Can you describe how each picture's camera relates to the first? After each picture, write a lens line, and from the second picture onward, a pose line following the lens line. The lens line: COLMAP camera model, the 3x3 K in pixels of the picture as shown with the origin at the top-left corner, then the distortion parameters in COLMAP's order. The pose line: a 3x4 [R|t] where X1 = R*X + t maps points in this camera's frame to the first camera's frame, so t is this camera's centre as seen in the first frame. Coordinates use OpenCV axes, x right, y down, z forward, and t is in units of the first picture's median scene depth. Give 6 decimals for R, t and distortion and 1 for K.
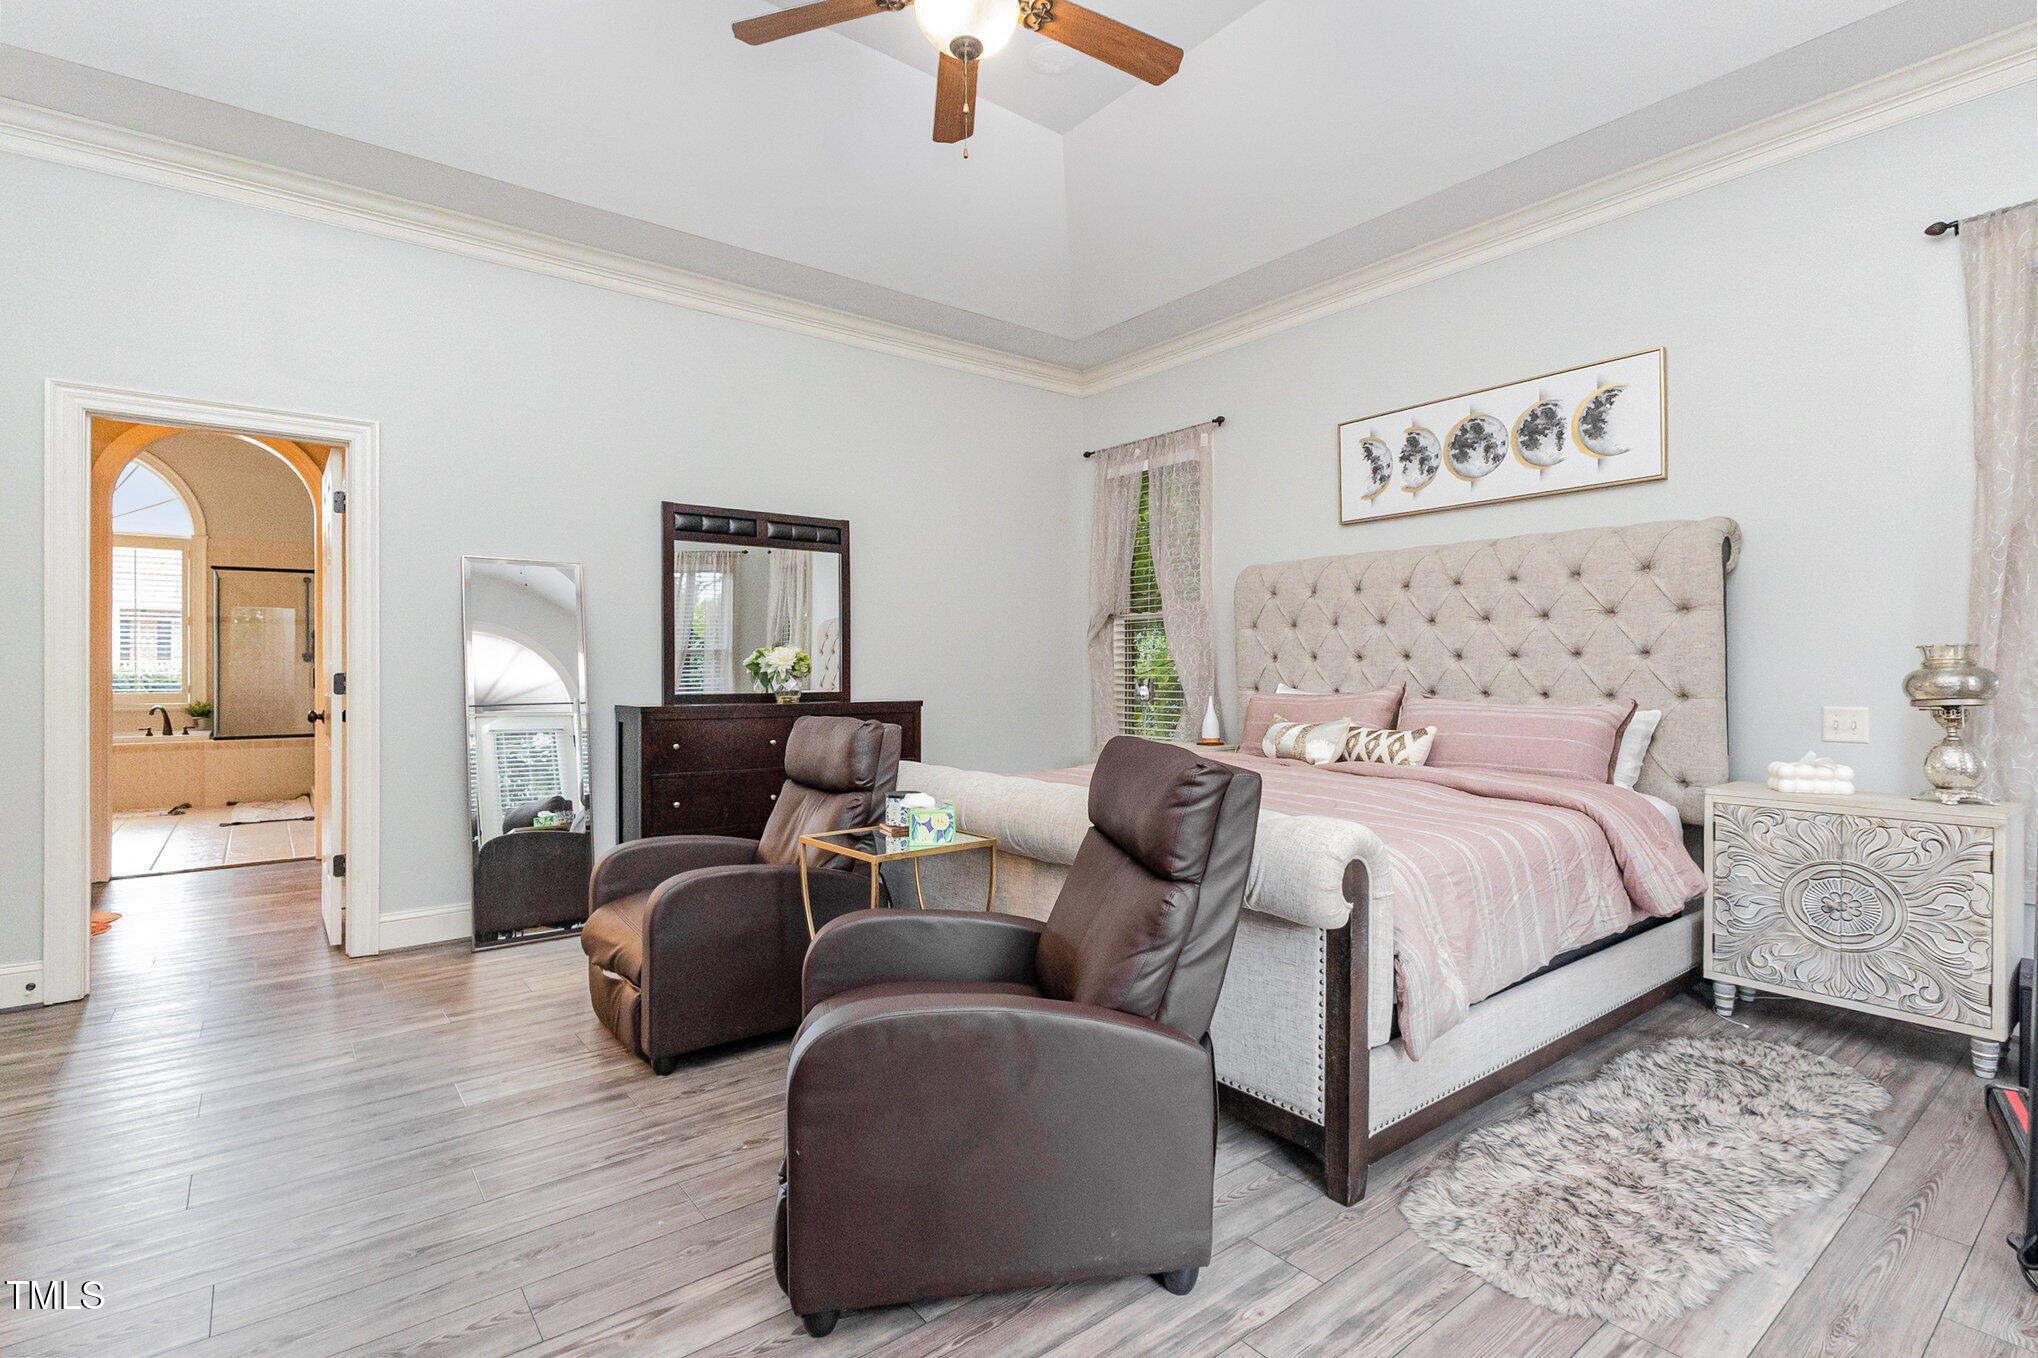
lens RADIAL K [[959.7, 0, 1019.0], [0, 959.7, 679.0], [0, 0, 1]] dist [-0.000923, -0.000298]
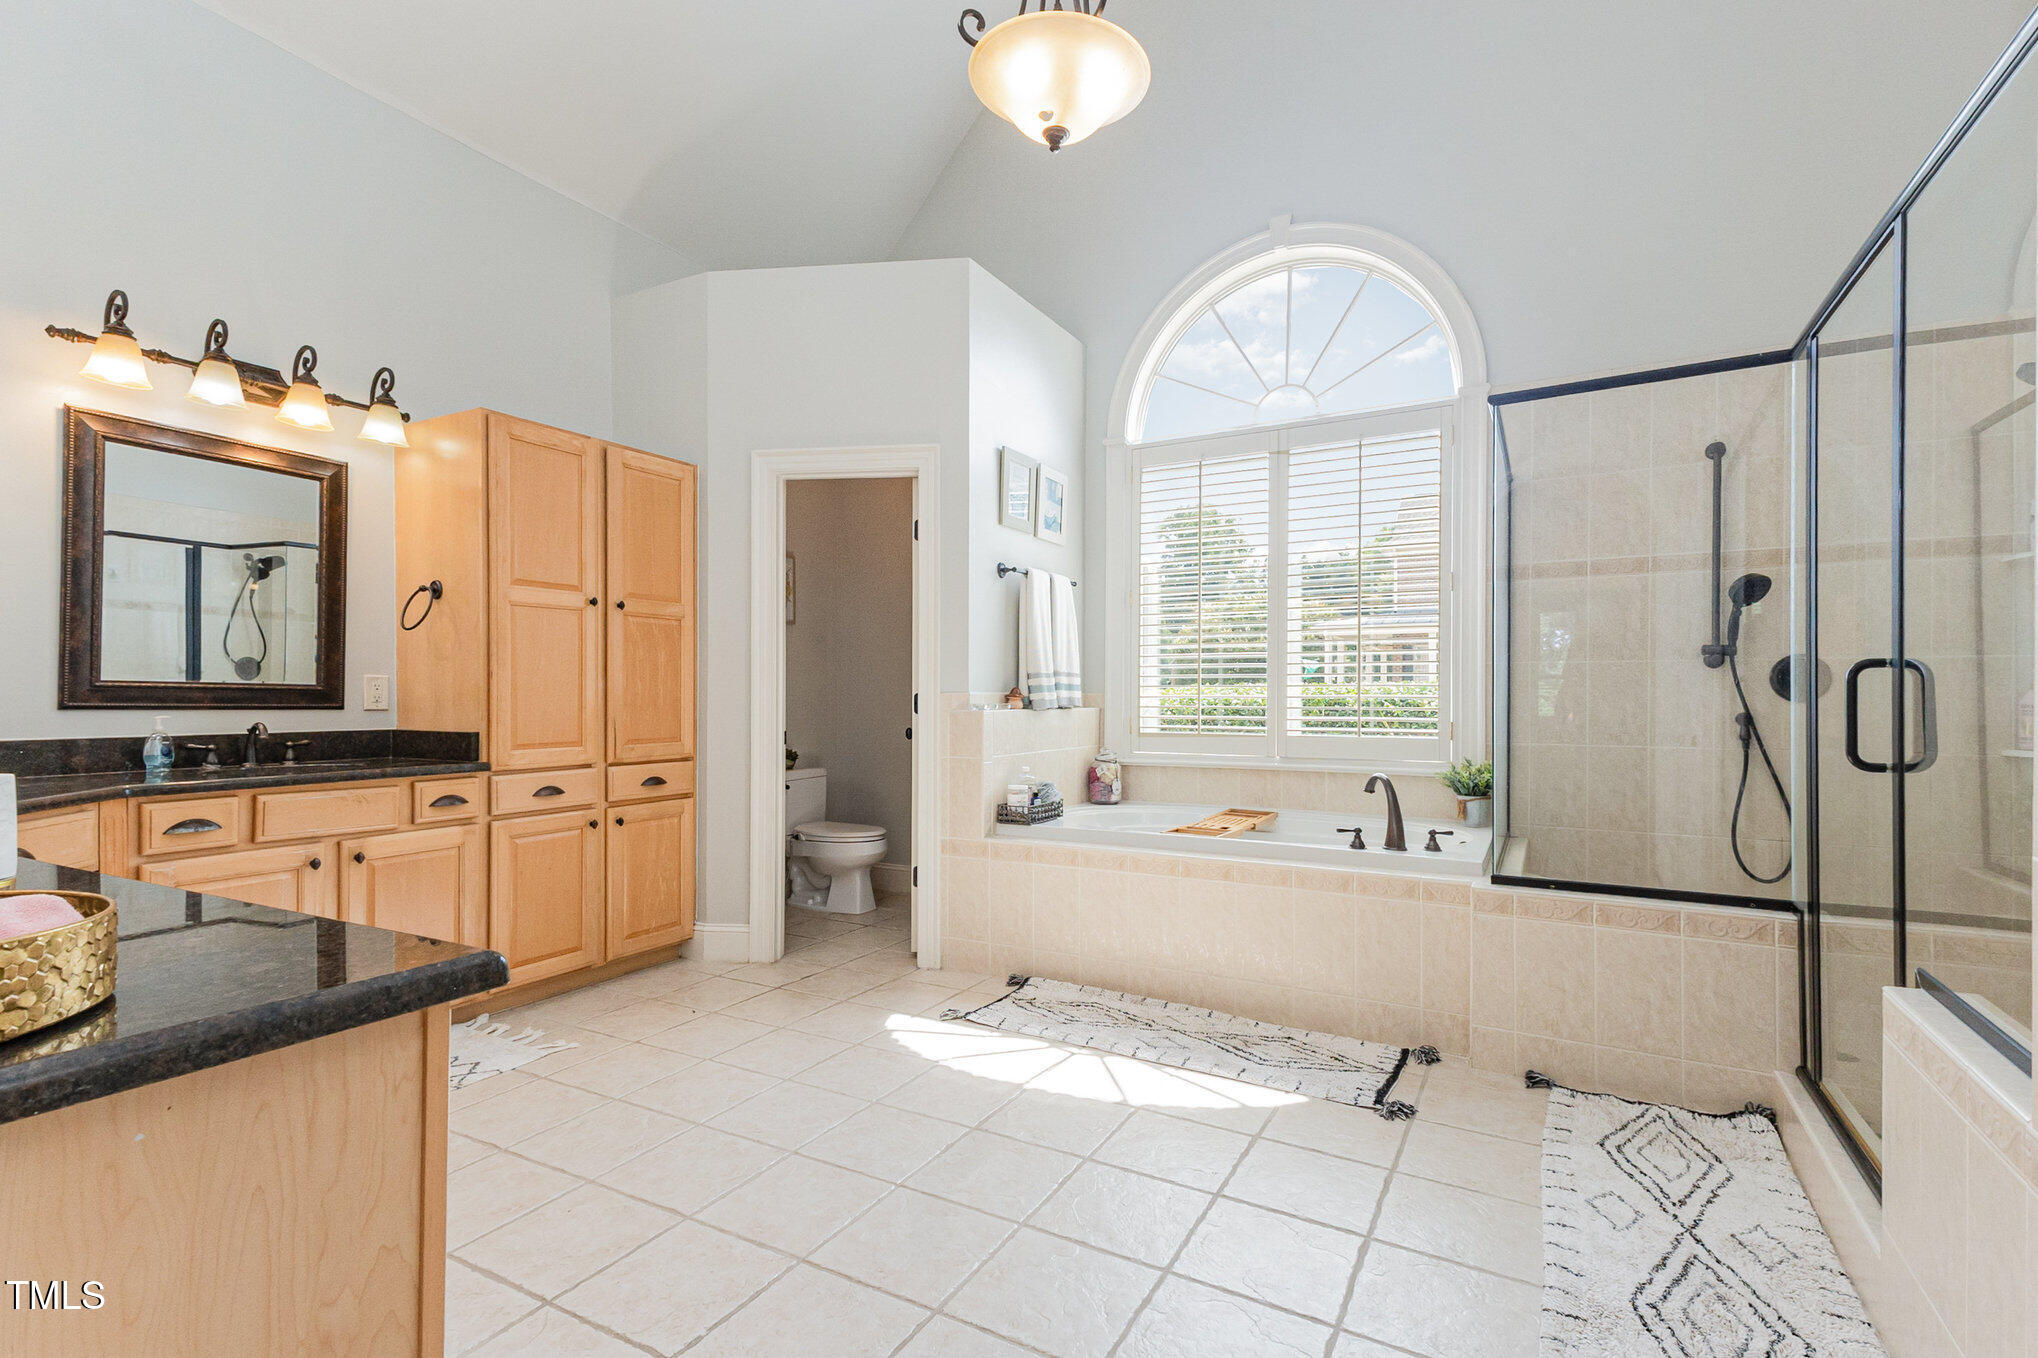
lens RADIAL K [[951.6, 0, 1019.0], [0, 951.6, 679.0], [0, 0, 1]] dist [0.079590, -0.015315]
pose [[0.376785, -0.009056, -0.926257, -0.534774], [-0.007077, 0.999895, -0.012655, -0.007931], [0.926274, 0.011323, 0.376681, 0.657635]]
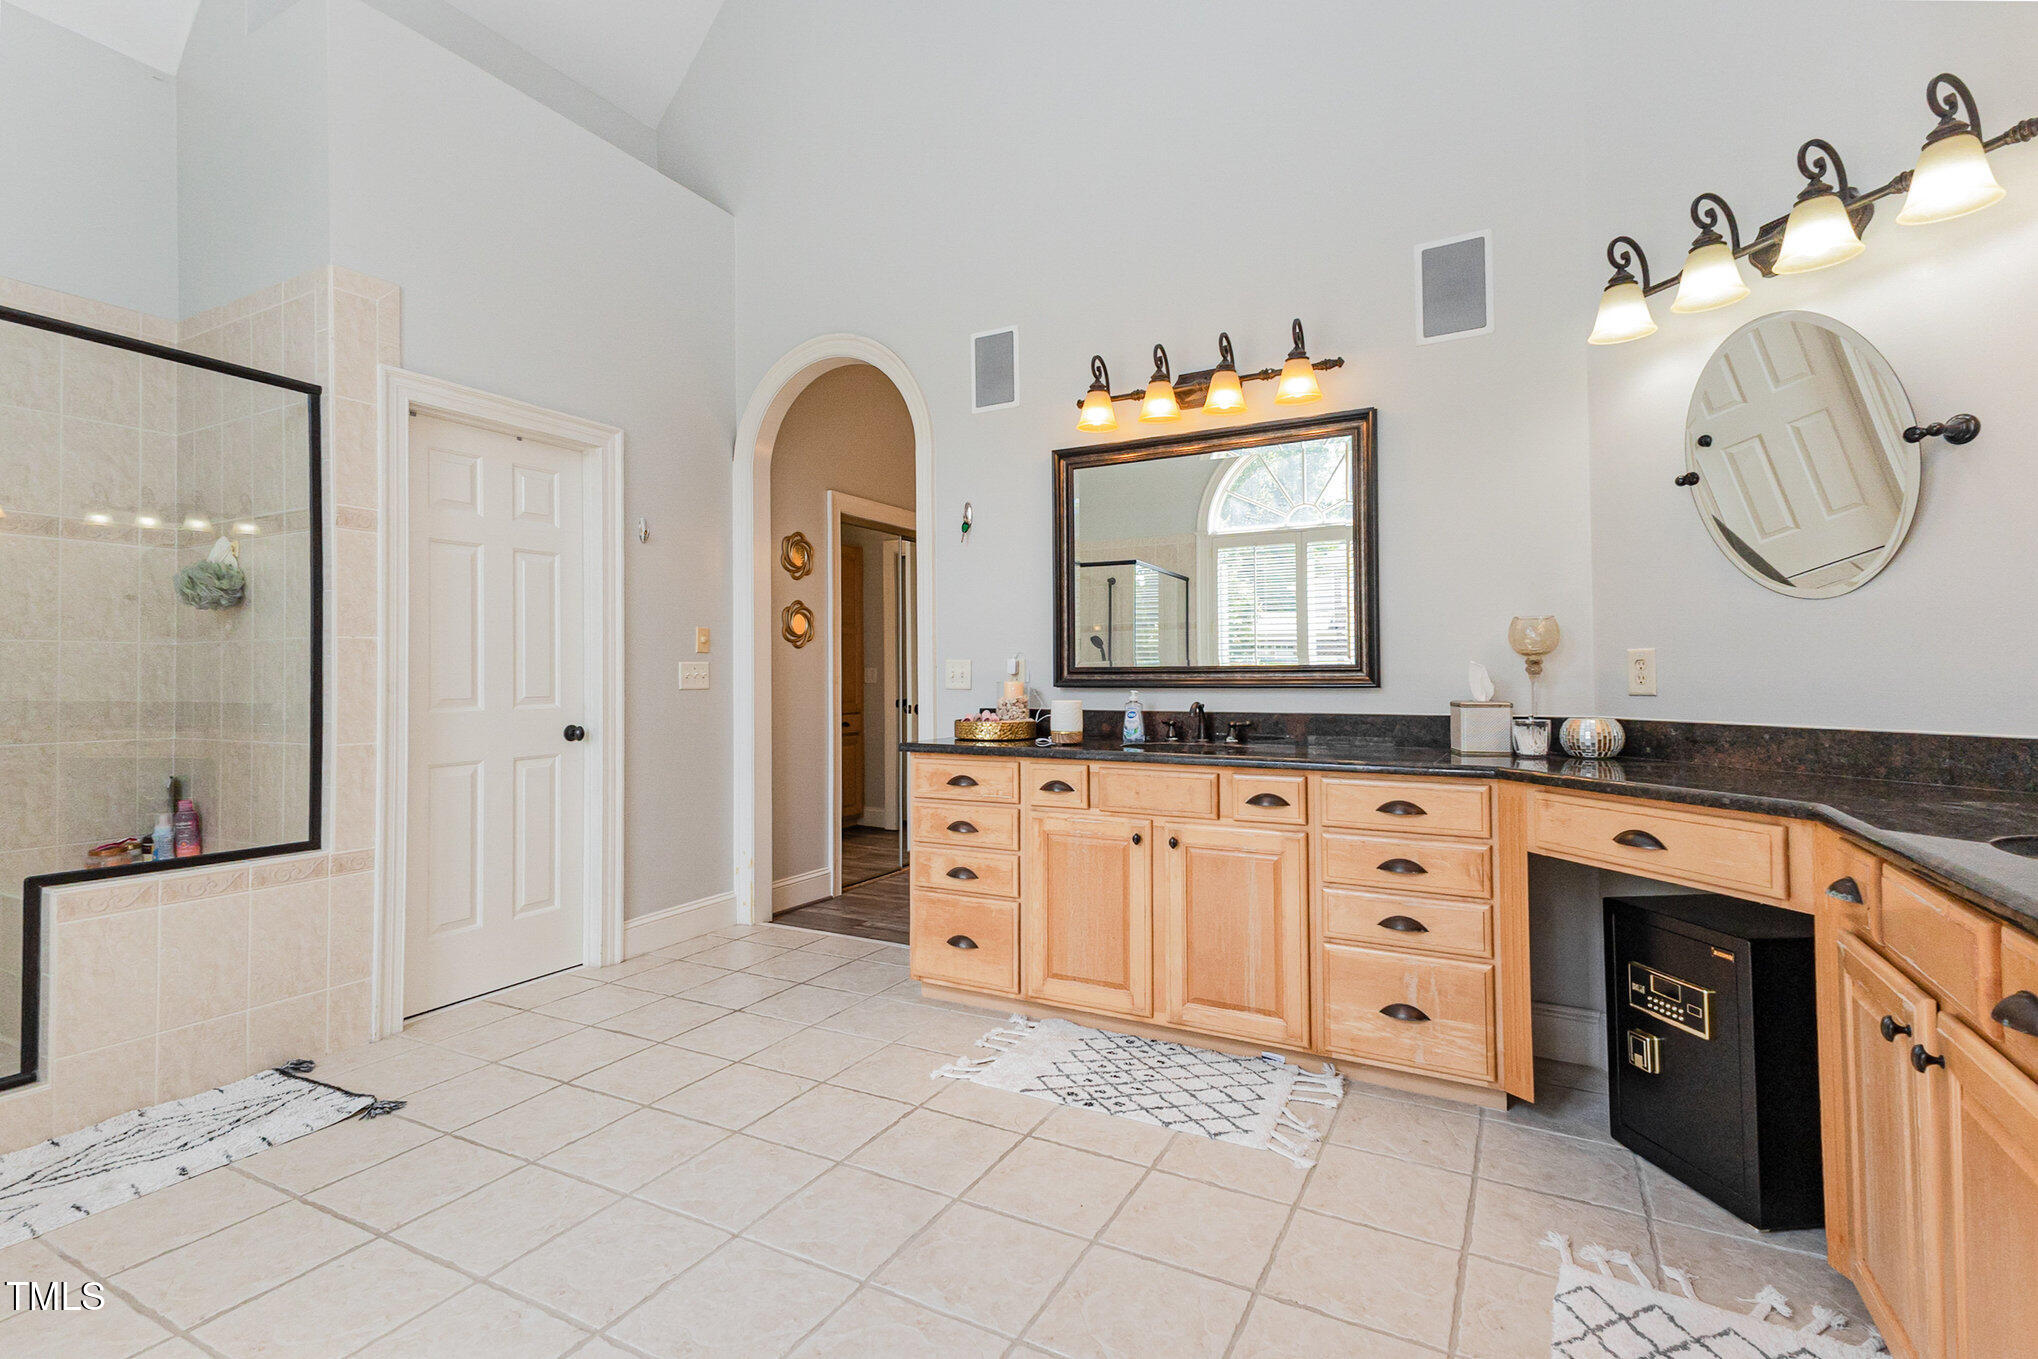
lens RADIAL K [[951.6, 0, 1019.0], [0, 951.6, 679.5], [0, 0, 1]] dist [0.079590, -0.015315]
pose [[-0.919980, 0.003969, -0.391946, -1.043361], [0.002539, 0.999988, 0.004166, -0.001802], [0.391958, 0.002838, -0.919979, 1.108701]]
